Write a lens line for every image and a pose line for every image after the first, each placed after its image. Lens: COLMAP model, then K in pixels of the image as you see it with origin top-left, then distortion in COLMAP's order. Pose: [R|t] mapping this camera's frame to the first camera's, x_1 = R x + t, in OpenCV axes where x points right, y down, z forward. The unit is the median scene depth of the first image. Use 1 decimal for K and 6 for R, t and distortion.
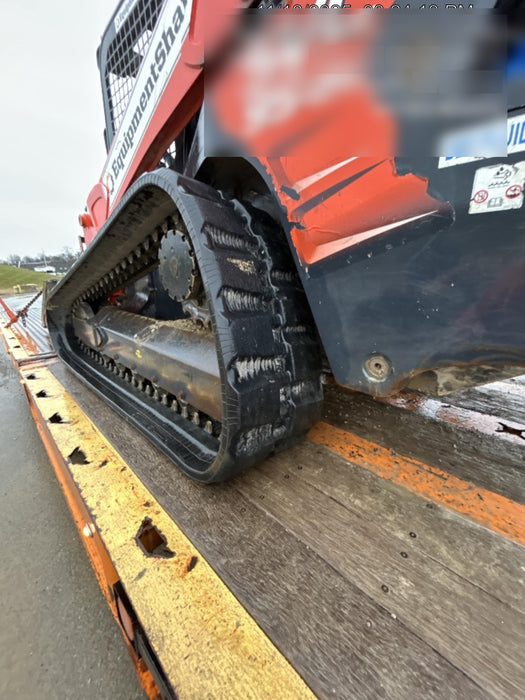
lens RADIAL K [[292.4, 0, 265.0], [0, 292.4, 353.9], [0, 0, 1]] dist [0.033946, -0.000078]
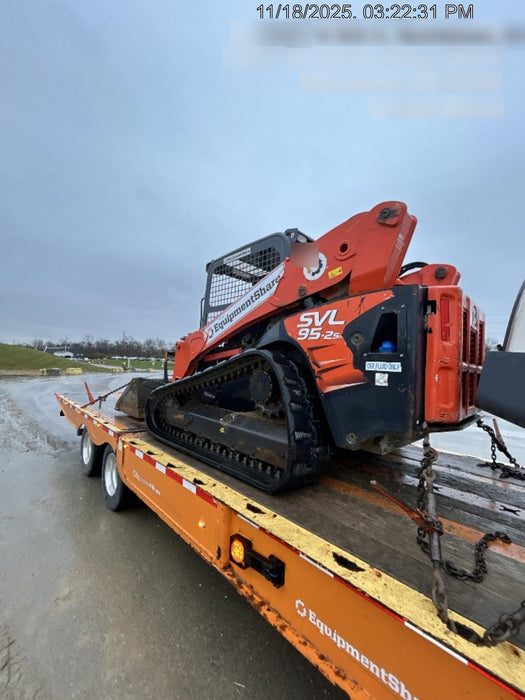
lens RADIAL K [[292.4, 0, 265.0], [0, 292.4, 353.9], [0, 0, 1]] dist [0.033946, -0.000078]
pose [[0.996789, 0.077174, -0.021339, -0.285288], [-0.079922, 0.942761, -0.323750, 0.189012], [-0.004868, 0.324416, 0.945902, -1.279786]]
